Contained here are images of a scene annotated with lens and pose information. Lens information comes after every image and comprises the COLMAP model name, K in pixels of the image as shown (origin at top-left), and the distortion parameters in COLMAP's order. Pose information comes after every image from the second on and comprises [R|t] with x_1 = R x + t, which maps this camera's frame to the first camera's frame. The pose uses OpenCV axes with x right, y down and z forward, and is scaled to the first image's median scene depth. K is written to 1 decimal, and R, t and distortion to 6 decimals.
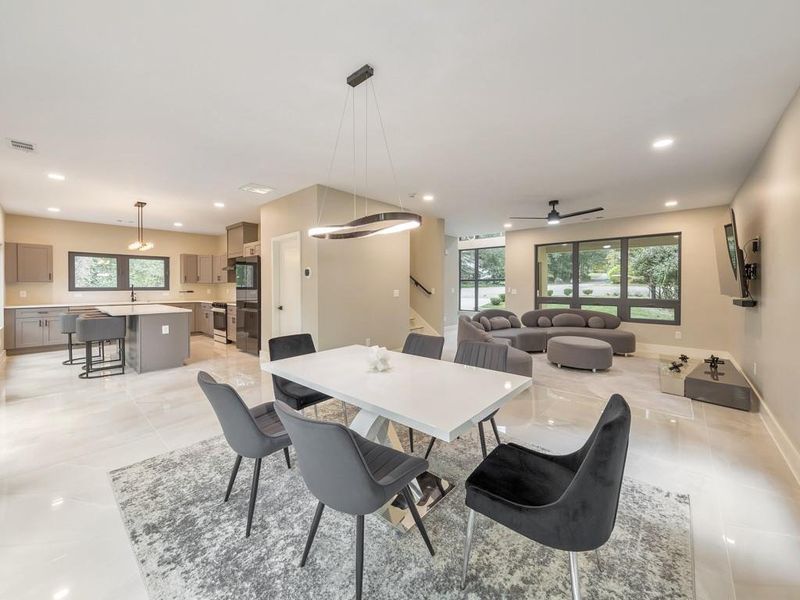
lens RADIAL K [[317.1, 0, 399.4], [0, 317.1, 286.0], [0, 0, 1]] dist [0.008107, -0.000147]
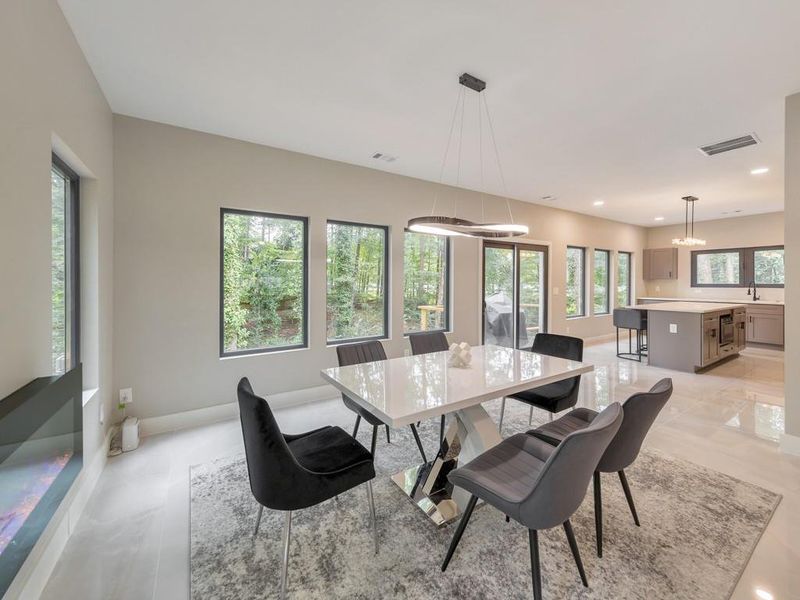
lens RADIAL K [[317.1, 0, 399.4], [0, 317.1, 286.0], [0, 0, 1]] dist [0.008107, -0.000147]
pose [[-0.269146, 0.013823, -0.963000, 0.314685], [0.000993, 0.999900, 0.014075, -0.004094], [0.963099, 0.002832, -0.269133, 0.352661]]
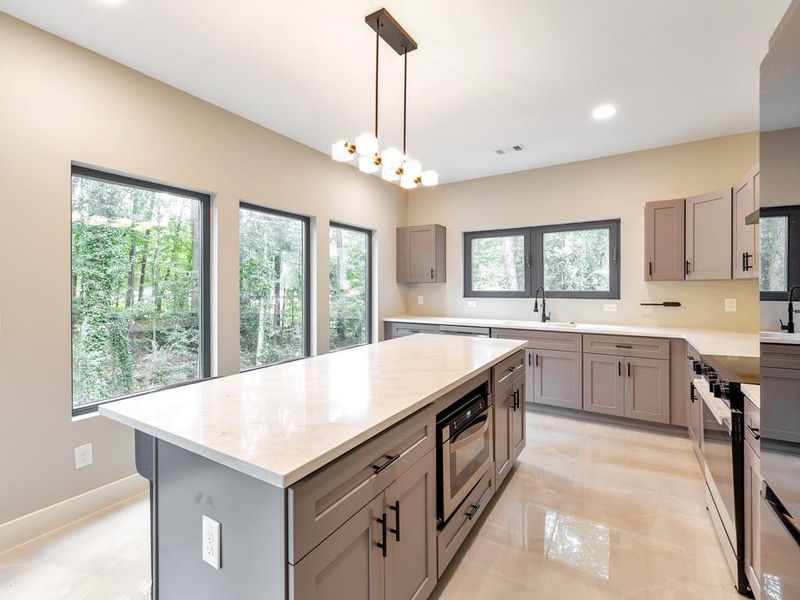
lens RADIAL K [[376.2, 0, 400.9], [0, 376.2, 289.5], [0, 0, 1]] dist [-0.003676, -0.000529]
pose [[0.162479, 0.005113, -0.986699, -0.367504], [0.000409, 0.999986, 0.005249, -0.002209], [0.986712, -0.001257, 0.162474, 0.817630]]
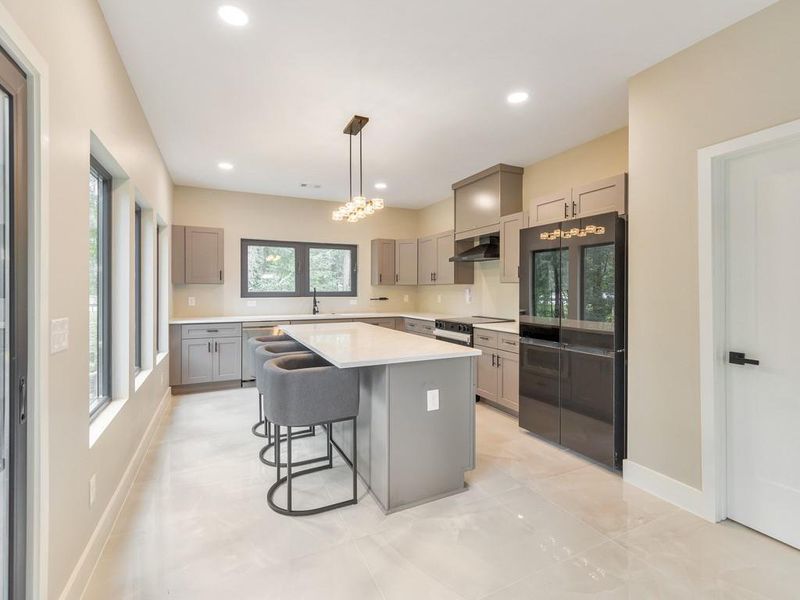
lens RADIAL K [[376.2, 0, 400.9], [0, 376.2, 289.5], [0, 0, 1]] dist [-0.003676, -0.000529]
pose [[0.927290, 0.001914, -0.374339, -0.454162], [-0.002228, 0.999997, -0.000405, -0.000750], [0.374337, 0.001209, 0.927292, 0.418216]]
